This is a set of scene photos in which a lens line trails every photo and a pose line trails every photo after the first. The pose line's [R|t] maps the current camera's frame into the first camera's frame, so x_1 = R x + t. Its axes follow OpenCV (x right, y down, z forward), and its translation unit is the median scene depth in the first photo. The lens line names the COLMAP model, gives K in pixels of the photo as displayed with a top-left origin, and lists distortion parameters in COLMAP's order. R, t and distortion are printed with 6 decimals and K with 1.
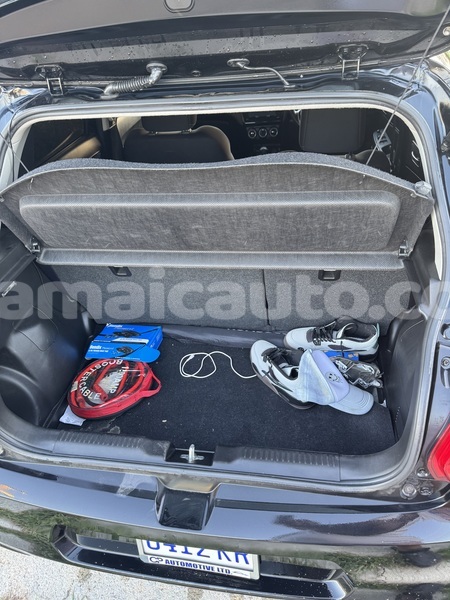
lens RADIAL K [[424.5, 0, 225.0], [0, 424.5, 300.0], [0, 0, 1]] dist [-0.001403, -0.005222]
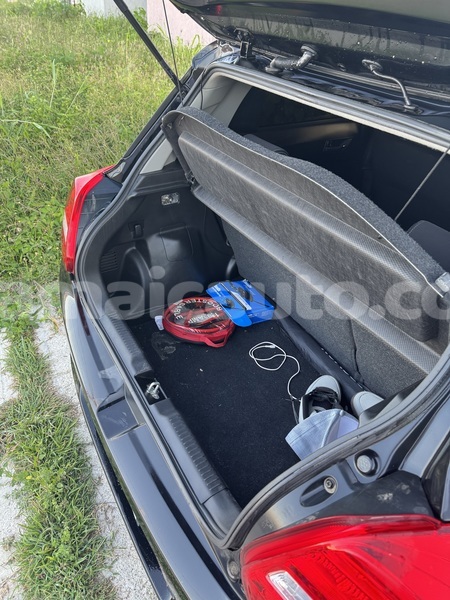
lens RADIAL K [[423.5, 0, 222.0], [0, 423.5, 295.4], [0, 0, 1]] dist [0.032016, -0.043991]
pose [[0.635005, 0.536547, -0.555775, 0.546741], [-0.530178, 0.825951, 0.191616, -0.152984], [0.561854, 0.172982, 0.808948, 0.170125]]
